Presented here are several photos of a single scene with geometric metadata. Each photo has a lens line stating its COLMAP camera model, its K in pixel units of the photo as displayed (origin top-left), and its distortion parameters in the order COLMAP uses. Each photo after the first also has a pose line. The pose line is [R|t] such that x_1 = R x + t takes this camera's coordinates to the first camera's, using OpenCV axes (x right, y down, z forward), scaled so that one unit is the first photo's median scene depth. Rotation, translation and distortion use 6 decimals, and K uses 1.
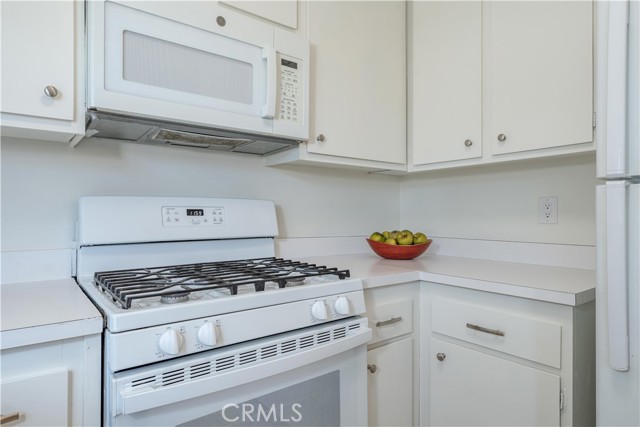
lens RADIAL K [[378.0, 0, 319.8], [0, 378.0, 212.7], [0, 0, 1]] dist [-0.006479, 0.000073]
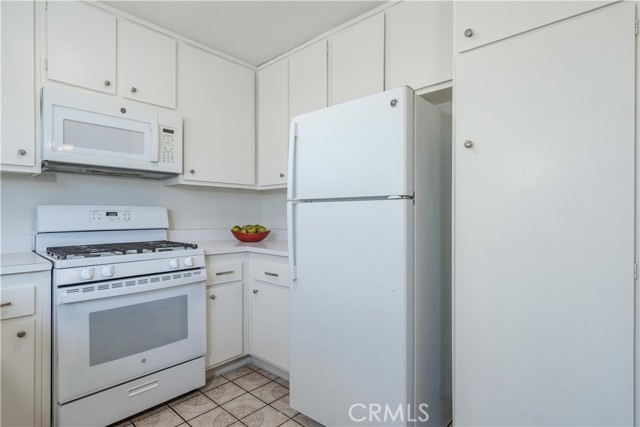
lens RADIAL K [[325.2, 0, 320.5], [0, 325.2, 215.3], [0, 0, 1]] dist [-0.003539, -0.002090]
pose [[0.985775, -0.000060, 0.168073, 0.406228], [-0.000753, 0.999988, 0.004773, -0.003463], [-0.168071, -0.004831, 0.985763, -0.701357]]
